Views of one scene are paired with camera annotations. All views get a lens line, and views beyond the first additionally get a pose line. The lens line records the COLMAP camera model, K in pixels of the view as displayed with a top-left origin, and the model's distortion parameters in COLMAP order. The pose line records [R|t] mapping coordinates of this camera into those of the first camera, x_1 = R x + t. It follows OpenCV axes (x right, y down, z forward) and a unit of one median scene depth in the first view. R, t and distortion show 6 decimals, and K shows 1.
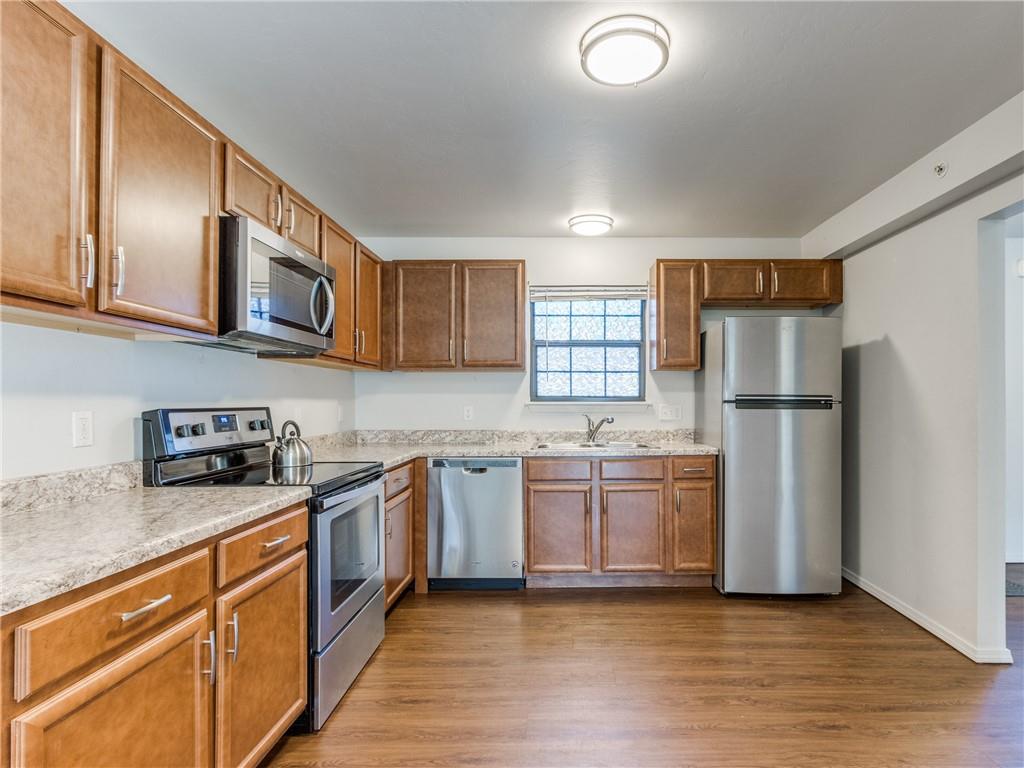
lens RADIAL K [[542.4, 0, 554.9], [0, 542.4, 403.2], [0, 0, 1]] dist [-0.000849, 0.000000]
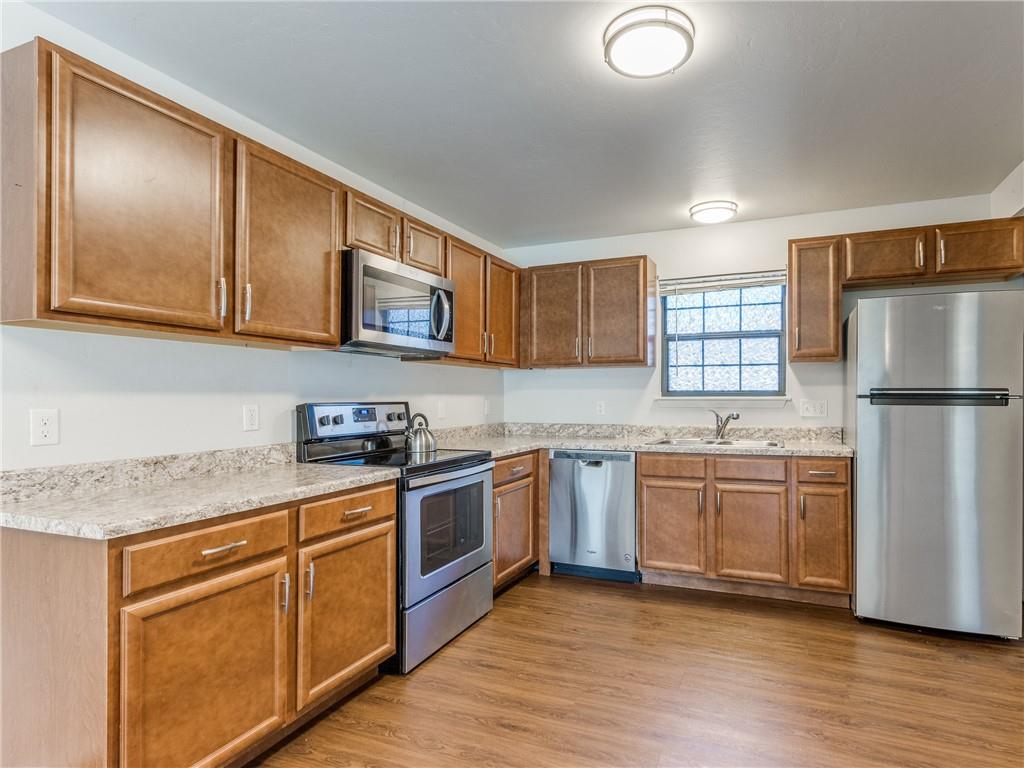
lens RADIAL K [[543.9, 0, 565.6], [0, 543.9, 397.0], [0, 0, 1]] dist [0.002939, 0.000388]
pose [[0.927798, -0.000999, -0.373082, 0.182487], [0.000531, 0.999999, -0.001357, -0.001252], [0.373083, 0.001061, 0.927797, 0.012099]]
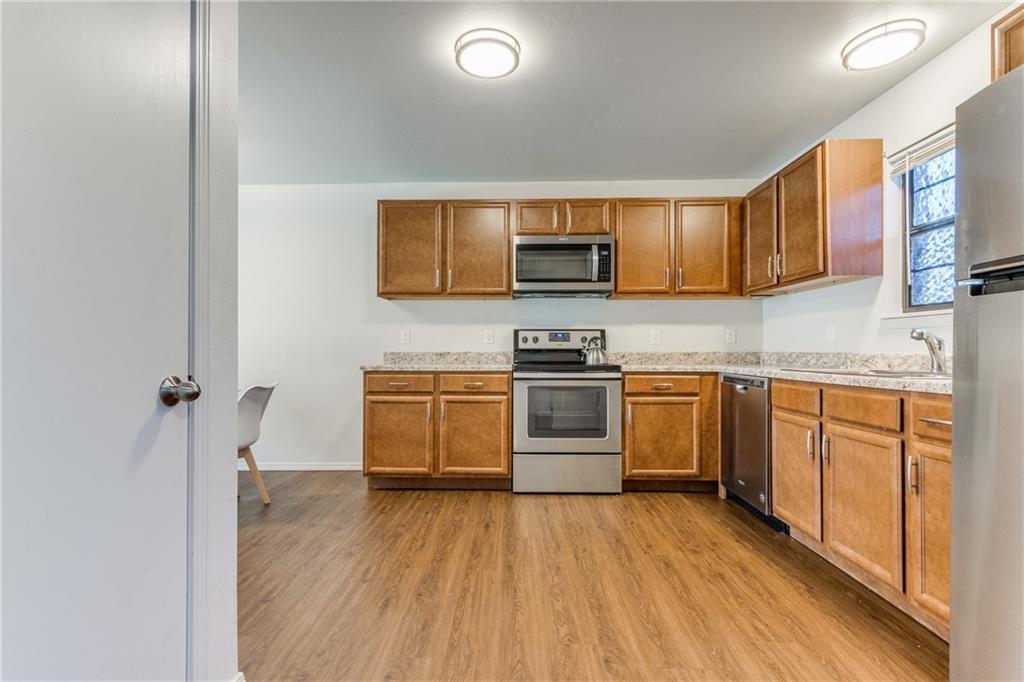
lens RADIAL K [[460.8, 0, 497.5], [0, 460.8, 346.4], [0, 0, 1]] dist [0.001092, 0.000281]
pose [[-0.040223, -0.005943, -0.999173, 0.653966], [-0.006220, 0.999964, -0.005697, 0.050941], [0.999171, 0.005986, -0.040259, 0.545615]]
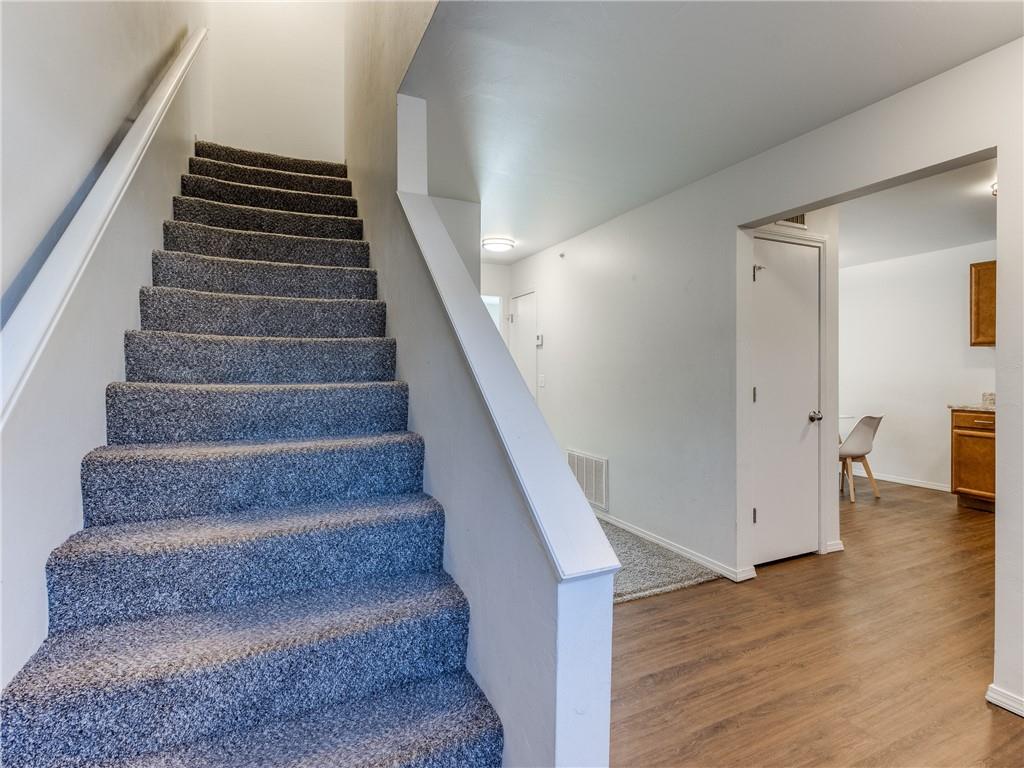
lens RADIAL K [[549.4, 0, 574.1], [0, 549.4, 372.5], [0, 0, 1]] dist [-0.000914, -0.001894]
pose [[-0.879399, 0.007206, -0.476031, 1.222981], [0.002660, 0.999944, 0.010222, -0.012094], [0.476078, 0.007723, -0.879369, 0.996057]]
